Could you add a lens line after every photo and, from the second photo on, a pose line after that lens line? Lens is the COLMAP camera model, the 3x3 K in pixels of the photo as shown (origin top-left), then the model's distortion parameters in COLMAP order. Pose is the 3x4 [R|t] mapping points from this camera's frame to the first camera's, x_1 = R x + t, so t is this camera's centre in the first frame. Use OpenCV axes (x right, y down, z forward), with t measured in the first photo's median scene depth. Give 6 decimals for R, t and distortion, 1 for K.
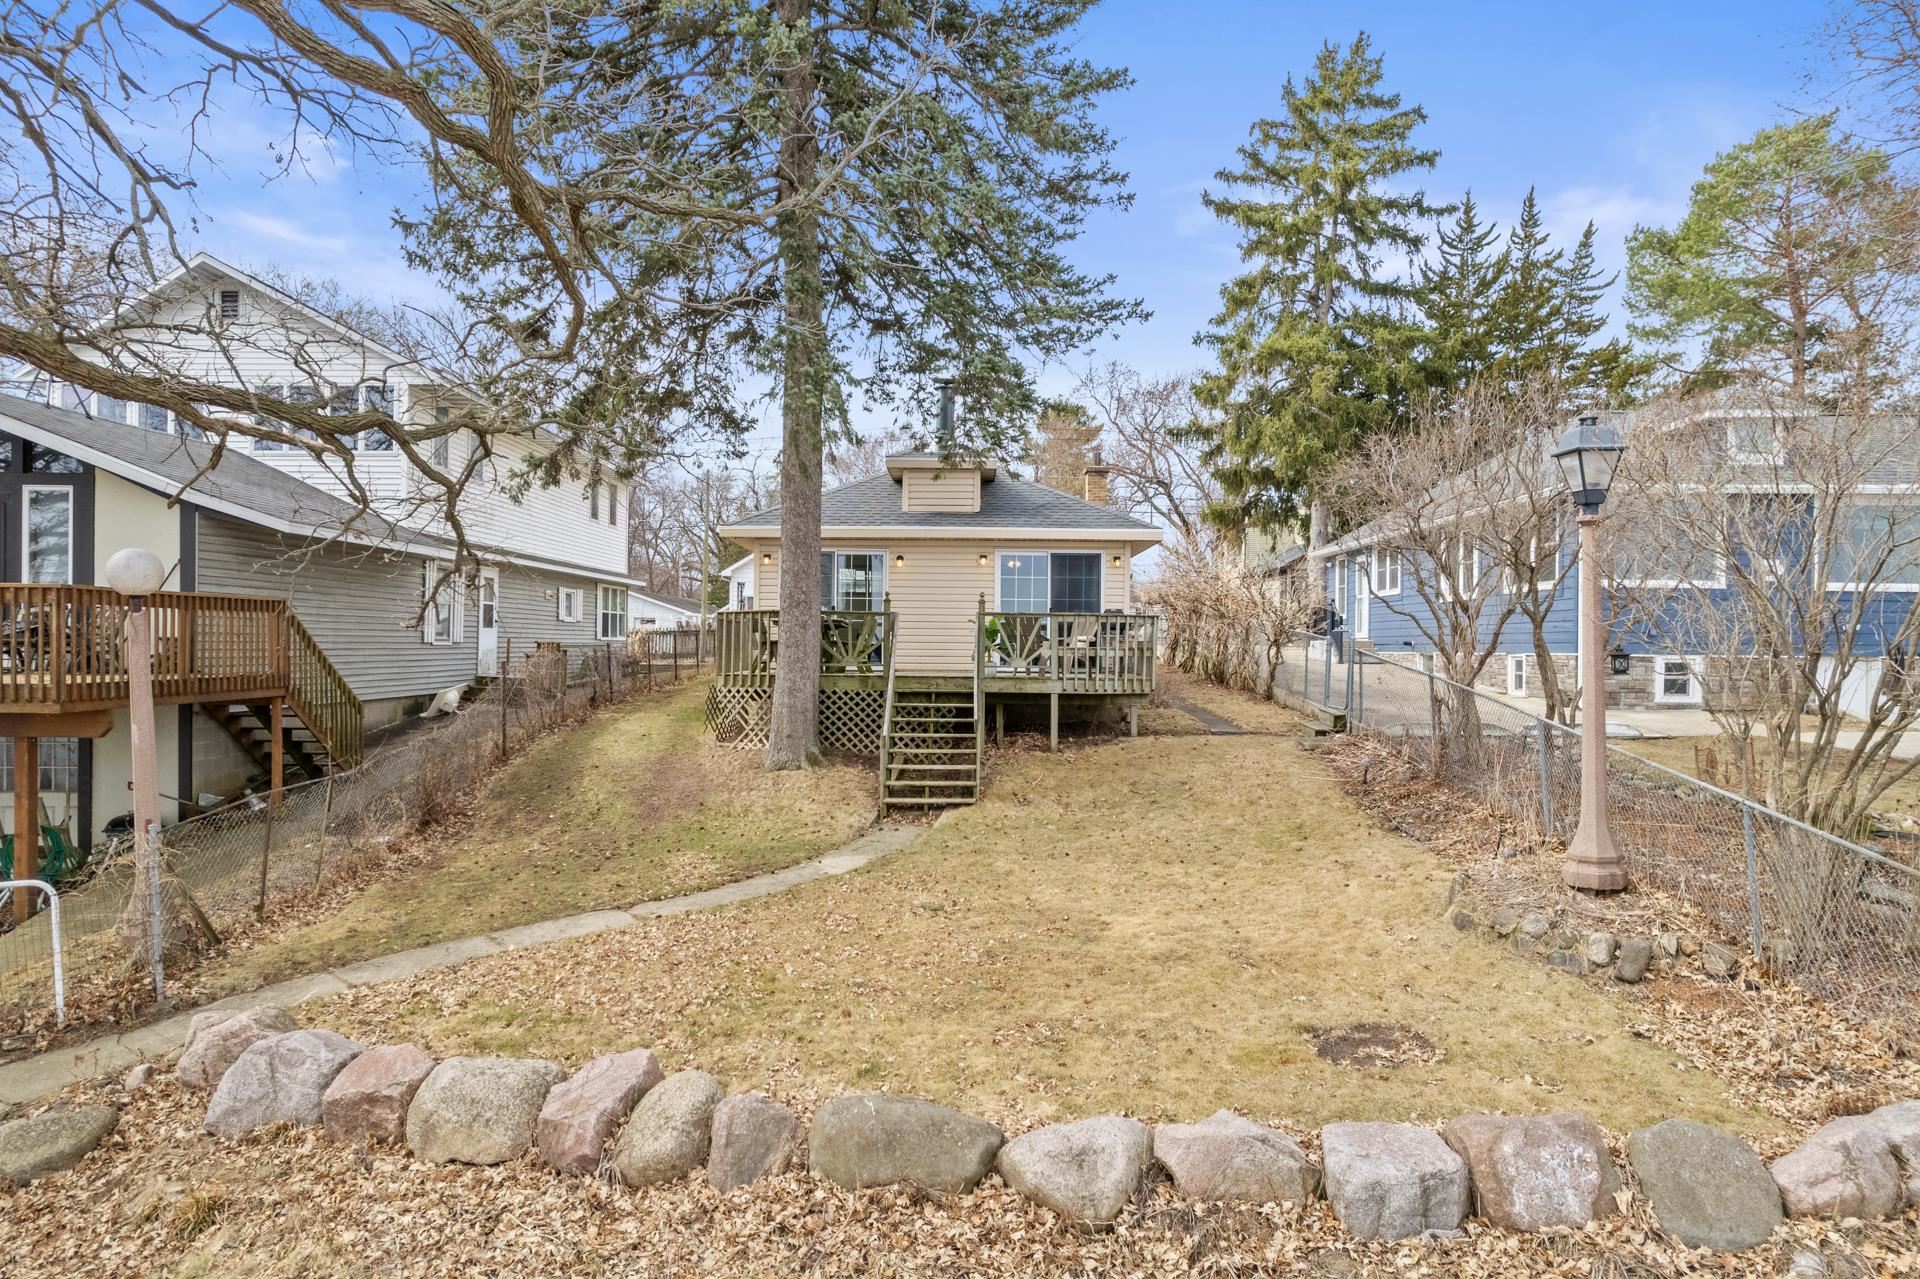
lens RADIAL K [[1257.4, 0, 960.0], [0, 1257.4, 639.5], [0, 0, 1]] dist [-0.102765, 0.099091]
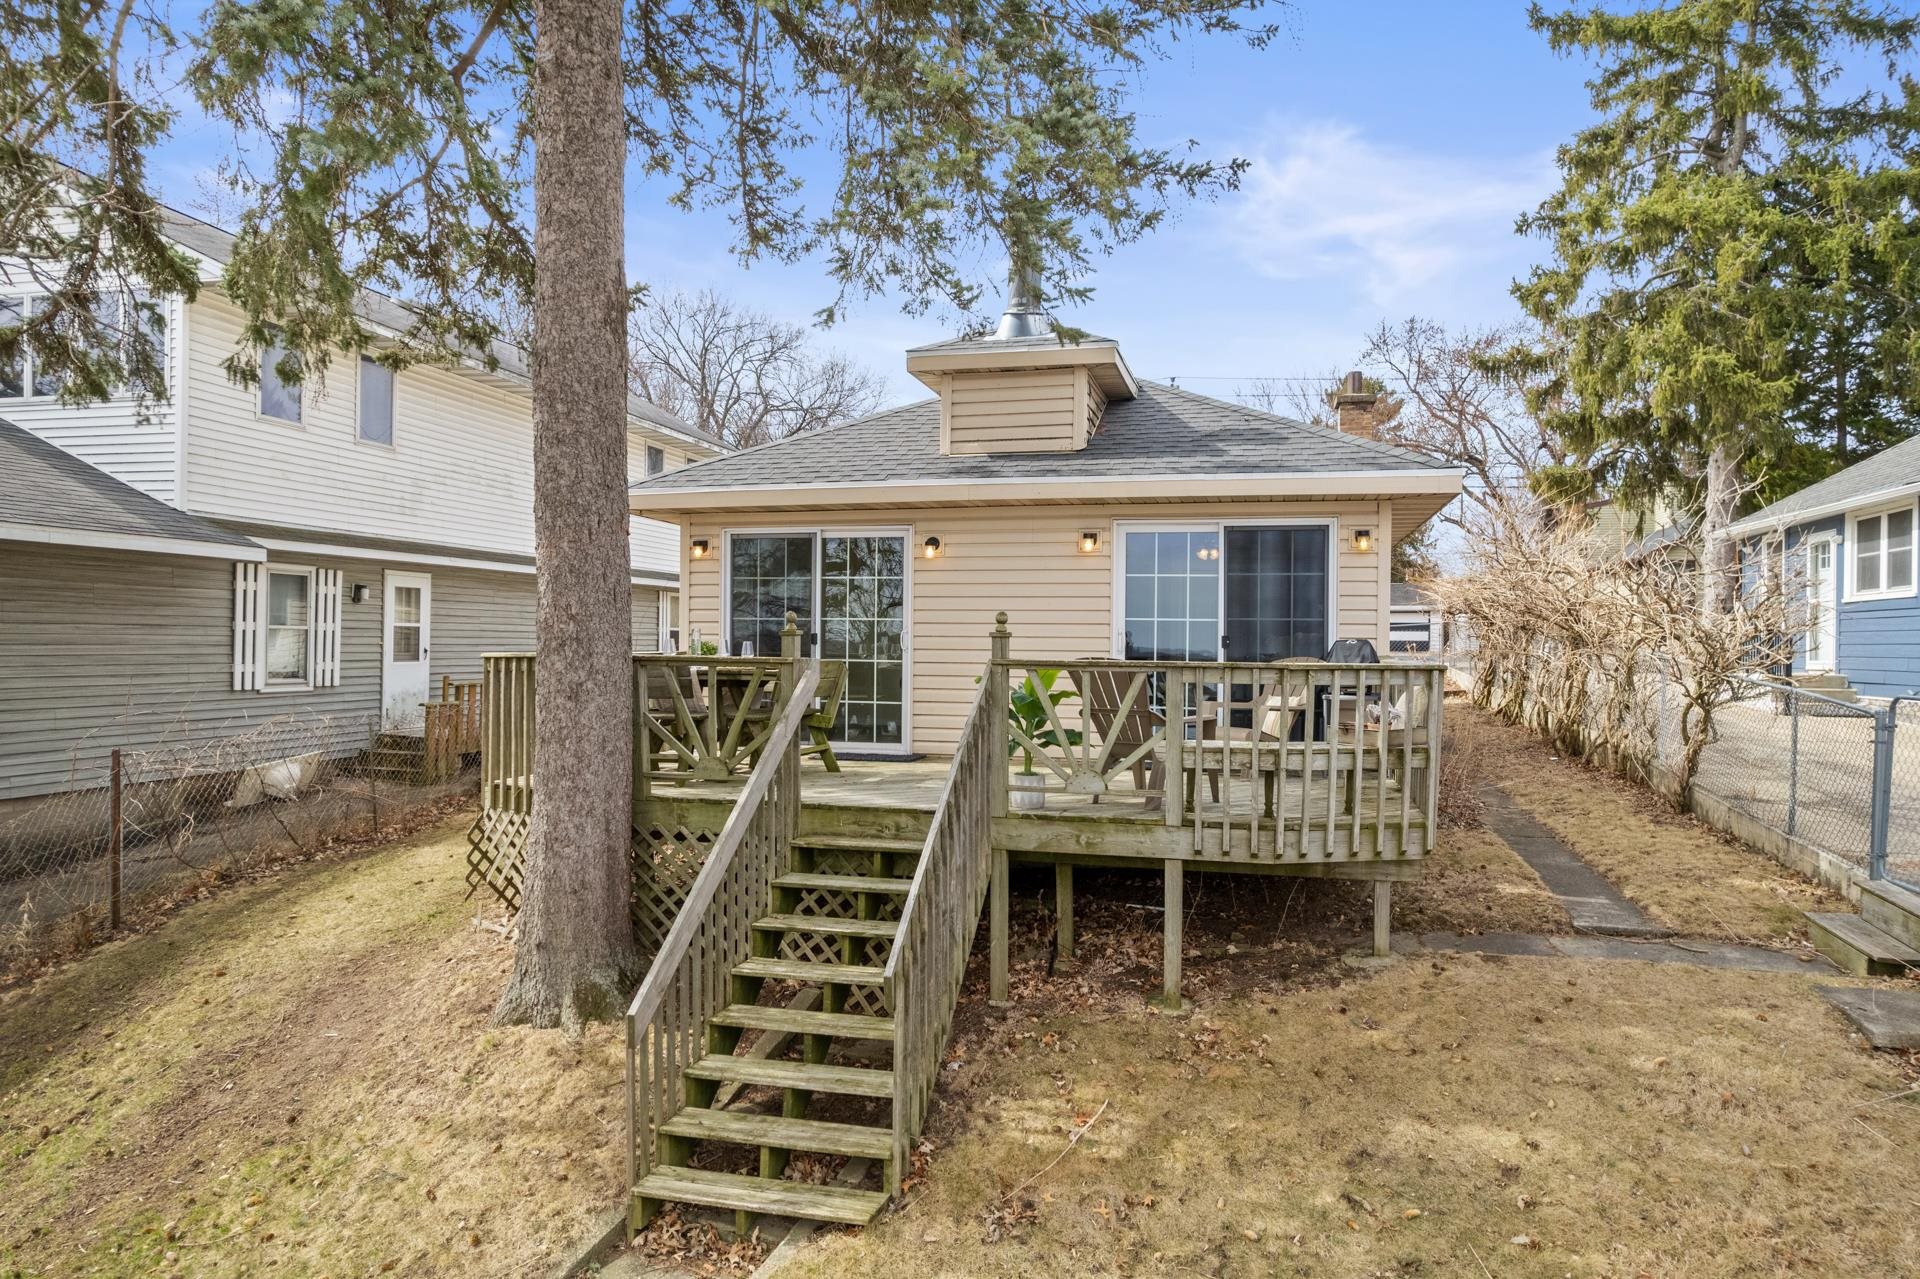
lens RADIAL K [[1257.4, 0, 960.0], [0, 1257.4, 639.5], [0, 0, 1]] dist [-0.102765, 0.099091]
pose [[0.972195, -0.002264, -0.234162, 0.051104], [0.002075, 0.999997, -0.001054, -0.014024], [0.234164, 0.000538, 0.972197, 0.292231]]
